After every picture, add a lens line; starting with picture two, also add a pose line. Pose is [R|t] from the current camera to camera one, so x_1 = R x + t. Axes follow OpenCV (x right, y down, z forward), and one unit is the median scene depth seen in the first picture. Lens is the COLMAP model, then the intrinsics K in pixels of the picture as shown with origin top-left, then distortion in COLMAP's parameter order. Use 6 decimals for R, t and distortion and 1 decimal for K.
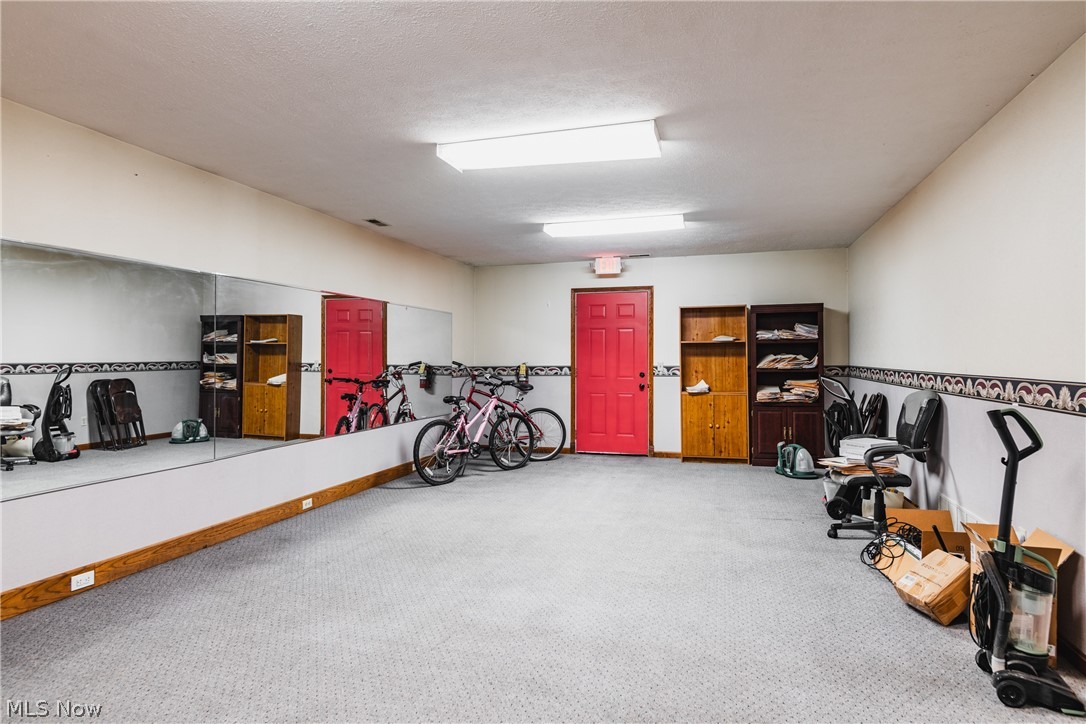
lens RADIAL K [[621.9, 0, 547.8], [0, 621.9, 361.7], [0, 0, 1]] dist [-0.006465, -0.000153]
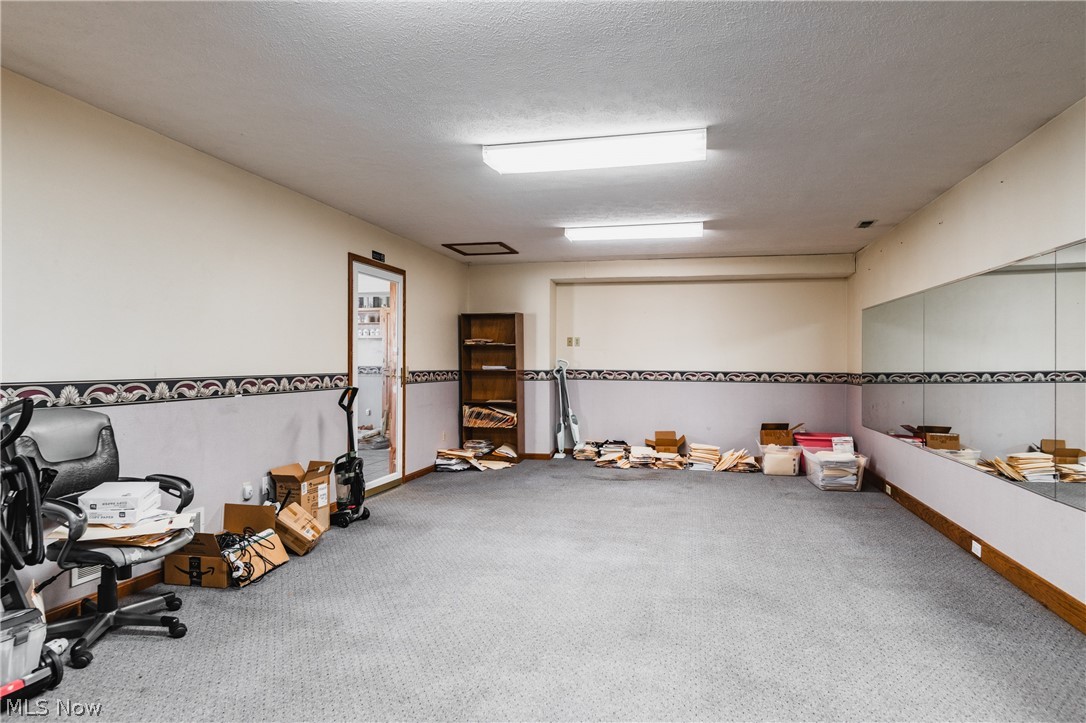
lens RADIAL K [[621.9, 0, 542.7], [0, 621.9, 364.6], [0, 0, 1]] dist [-0.006465, -0.000153]
pose [[-0.998947, -0.011497, -0.044425, 0.147697], [-0.010987, 0.999871, -0.011717, 0.011191], [0.044554, -0.011216, -0.998944, 2.196029]]
